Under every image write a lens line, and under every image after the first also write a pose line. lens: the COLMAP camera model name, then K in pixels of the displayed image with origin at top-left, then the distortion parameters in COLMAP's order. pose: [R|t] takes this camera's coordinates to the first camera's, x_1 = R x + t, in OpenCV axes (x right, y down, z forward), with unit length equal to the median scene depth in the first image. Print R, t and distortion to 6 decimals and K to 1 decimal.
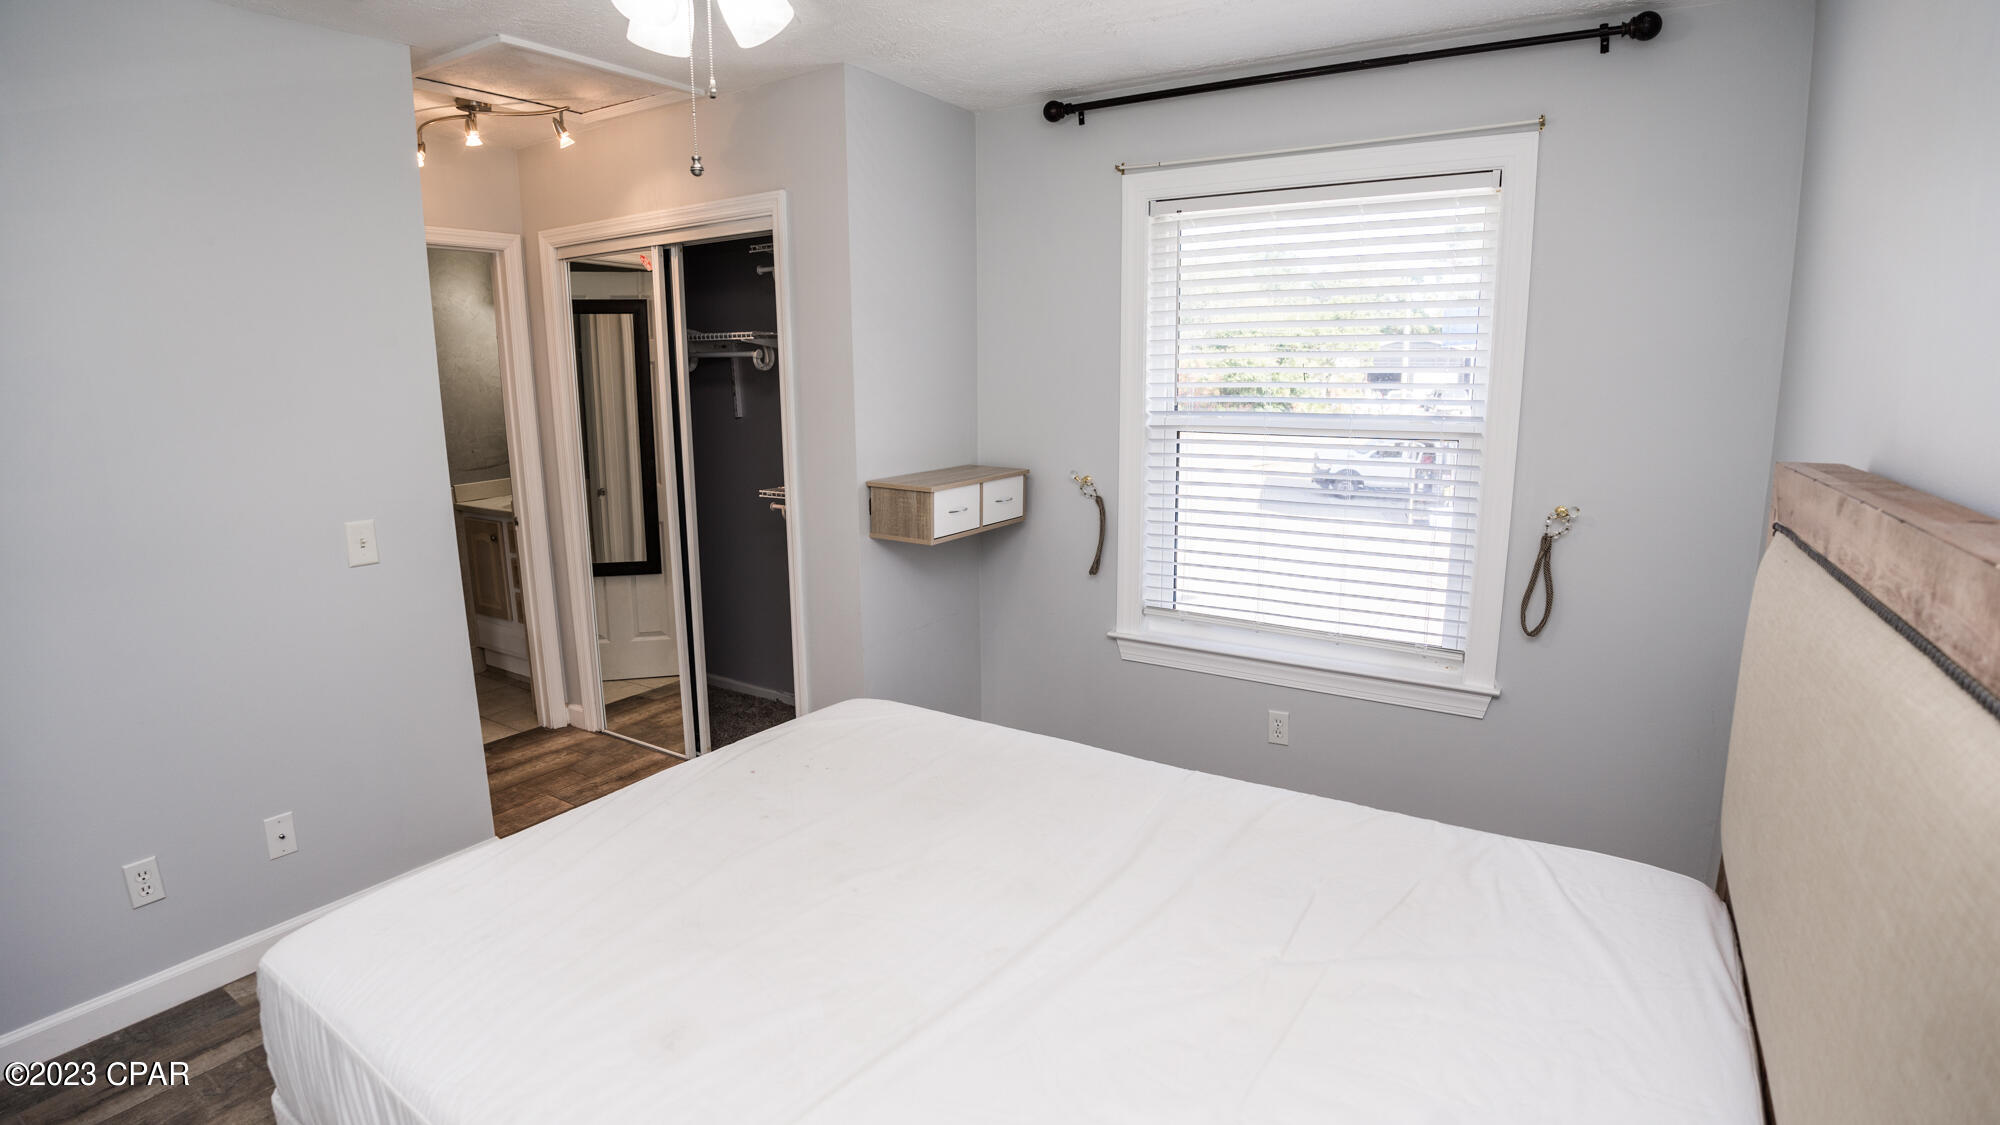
lens RADIAL K [[965.5, 0, 993.7], [0, 965.5, 560.0], [0, 0, 1]] dist [-0.067392, 0.005676]
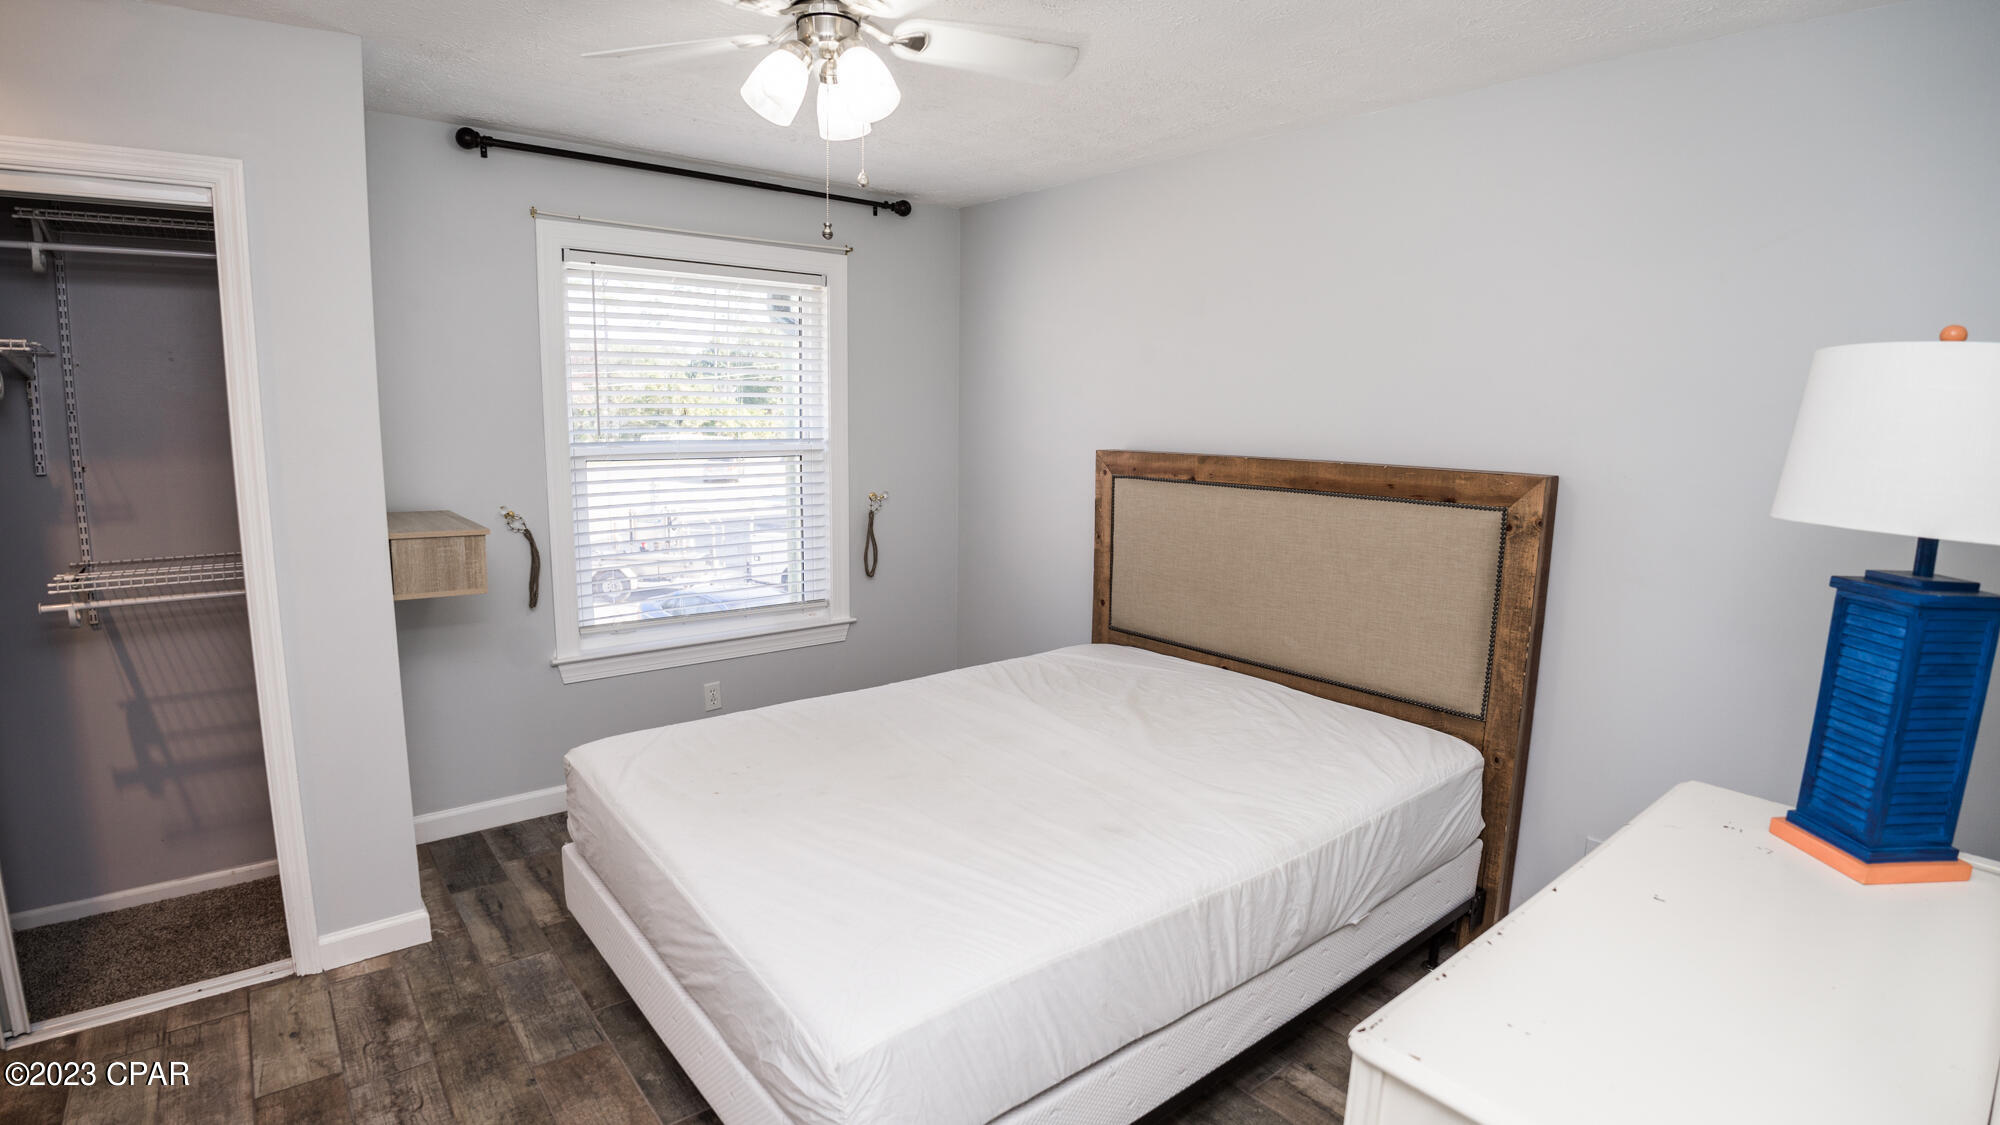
lens RADIAL K [[965.5, 0, 996.8], [0, 965.5, 562.0], [0, 0, 1]] dist [-0.067392, 0.005676]
pose [[0.305046, -0.135808, 0.942604, -0.749464], [0.166131, 0.982192, 0.087748, -0.041846], [-0.937735, 0.129829, 0.322176, 0.248668]]
